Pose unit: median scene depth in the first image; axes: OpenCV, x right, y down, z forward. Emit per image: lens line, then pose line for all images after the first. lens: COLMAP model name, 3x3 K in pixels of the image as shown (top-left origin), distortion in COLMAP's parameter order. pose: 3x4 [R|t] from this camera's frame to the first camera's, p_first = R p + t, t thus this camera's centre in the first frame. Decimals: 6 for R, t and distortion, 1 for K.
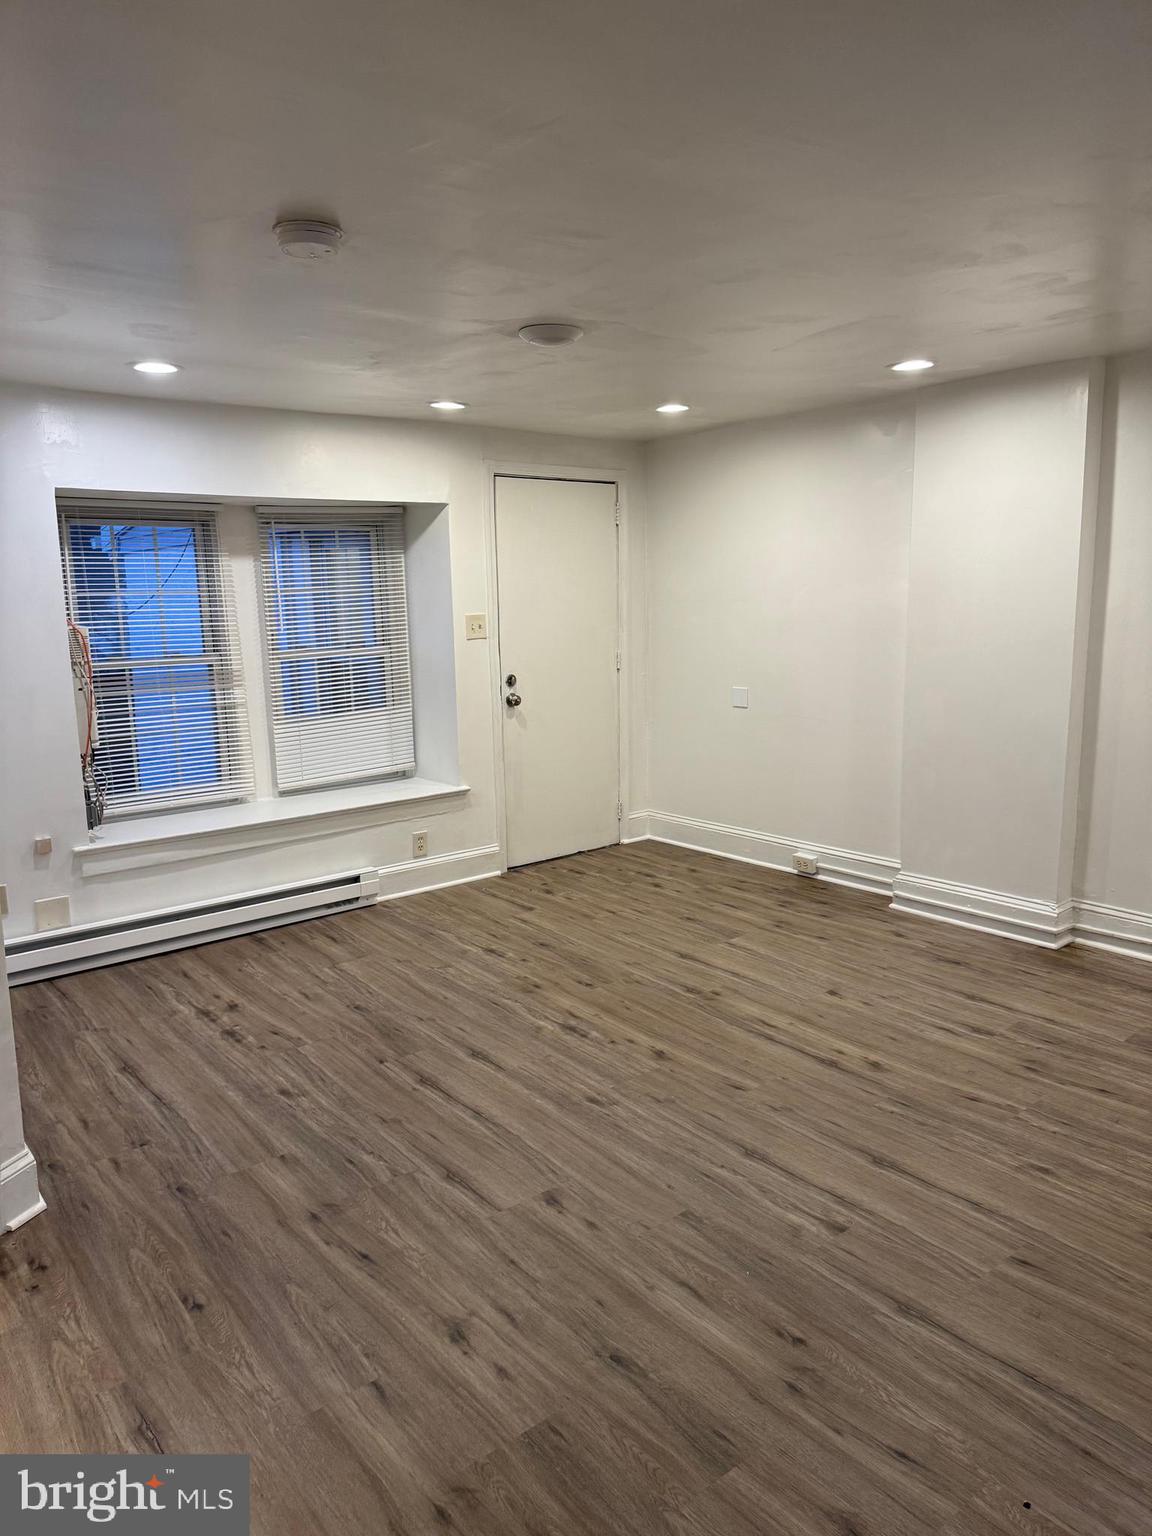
lens RADIAL K [[1073.5, 0, 560.8], [0, 1073.5, 803.4], [0, 0, 1]] dist [0.064554, -0.076502]
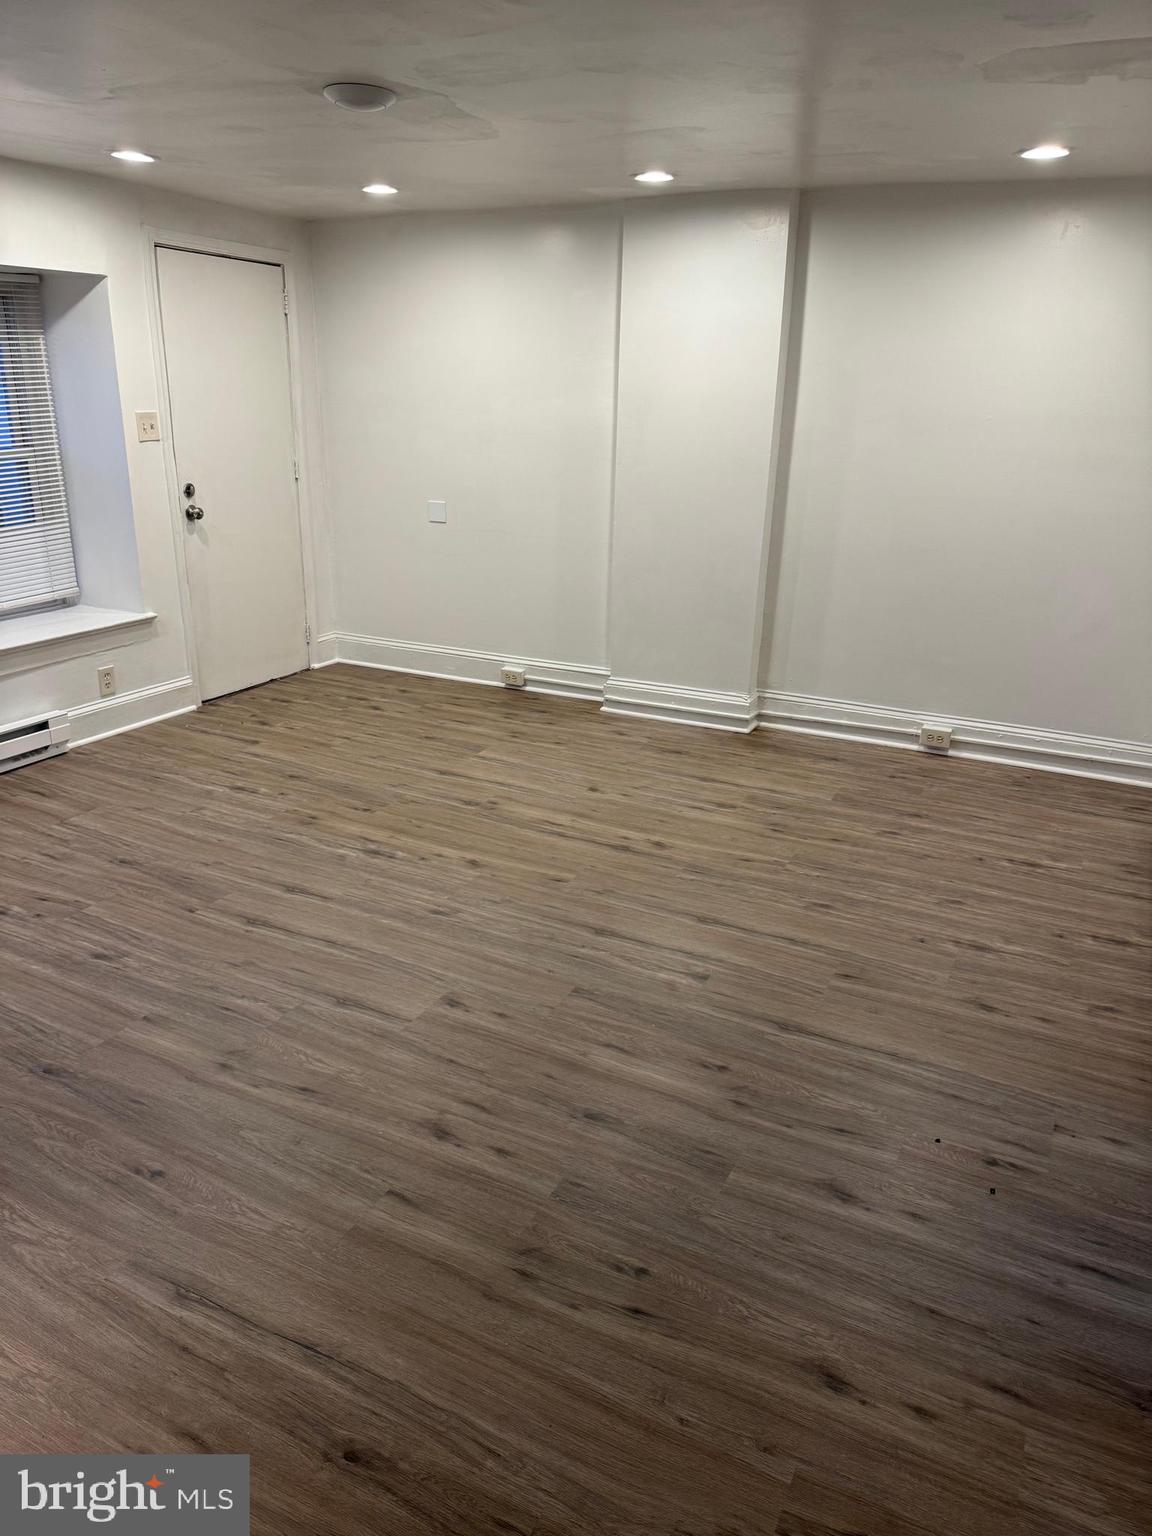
lens RADIAL K [[1073.5, 0, 572.3], [0, 1073.5, 791.9], [0, 0, 1]] dist [0.064554, -0.076502]
pose [[0.907964, -0.106601, 0.405261, -0.241782], [0.044151, 0.986055, 0.160457, 0.002555], [-0.416715, -0.127797, 0.900009, 0.033893]]
